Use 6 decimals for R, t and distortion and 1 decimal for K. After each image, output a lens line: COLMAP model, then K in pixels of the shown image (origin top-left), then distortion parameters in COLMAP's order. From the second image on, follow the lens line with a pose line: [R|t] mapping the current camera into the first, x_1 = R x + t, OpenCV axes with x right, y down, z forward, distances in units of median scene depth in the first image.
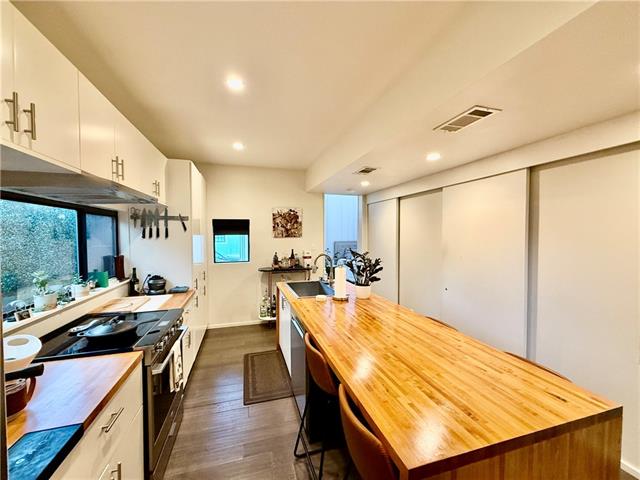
lens RADIAL K [[255.9, 0, 317.6], [0, 255.9, 241.0], [0, 0, 1]] dist [0.001549, 0.000162]
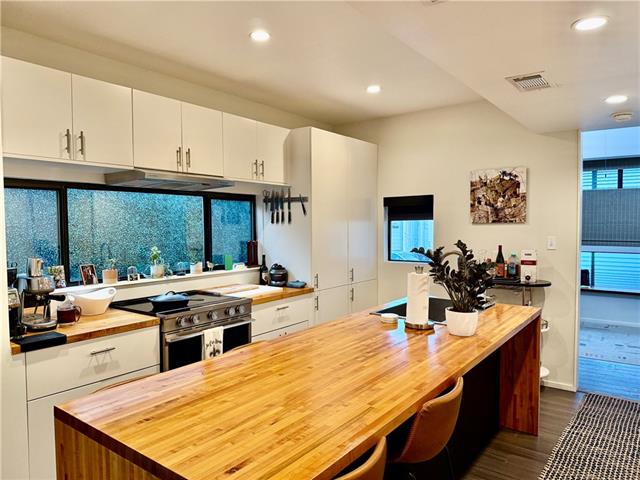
lens RADIAL K [[450.4, 0, 316.8], [0, 450.4, 244.7], [0, 0, 1]] dist [0.044834, -0.013991]
pose [[0.586759, 0.036928, -0.808919, 0.694856], [-0.017968, 0.999307, 0.032587, 0.009995], [0.809562, -0.004586, 0.587016, 0.186049]]
